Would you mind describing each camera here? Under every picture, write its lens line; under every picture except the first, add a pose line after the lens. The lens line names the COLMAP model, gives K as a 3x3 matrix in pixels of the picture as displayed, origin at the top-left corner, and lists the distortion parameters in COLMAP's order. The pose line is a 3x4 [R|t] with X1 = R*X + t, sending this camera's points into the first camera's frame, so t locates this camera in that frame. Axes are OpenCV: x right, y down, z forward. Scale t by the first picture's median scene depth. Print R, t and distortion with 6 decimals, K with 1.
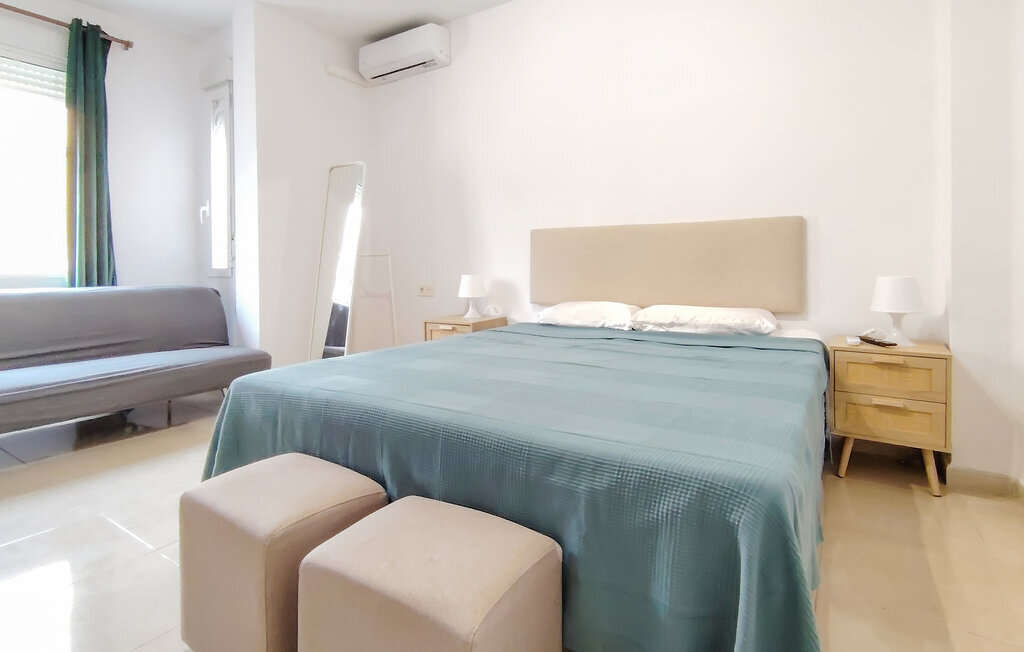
lens RADIAL K [[488.6, 0, 510.4], [0, 488.6, 260.6], [0, 0, 1]] dist [-0.000684, -0.000251]
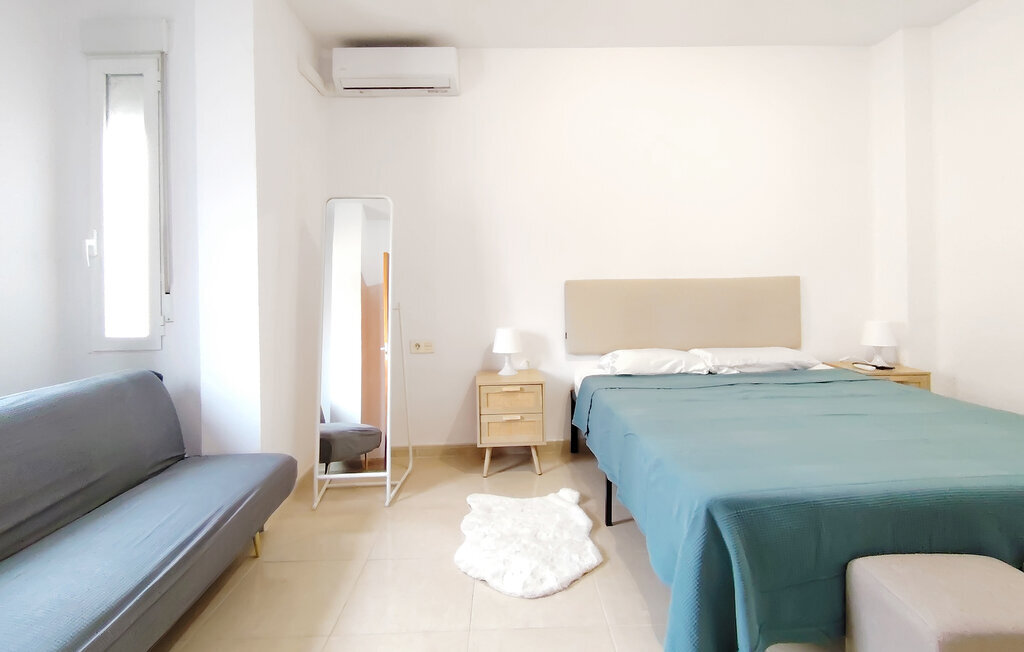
lens RADIAL K [[471.0, 0, 510.3], [0, 471.0, 281.6], [0, 0, 1]] dist [-0.000902, -0.000306]
pose [[0.848152, -0.001510, 0.529751, -0.581033], [0.010552, 0.999846, -0.014044, -0.050155], [-0.529648, 0.017502, 0.848037, 0.242516]]
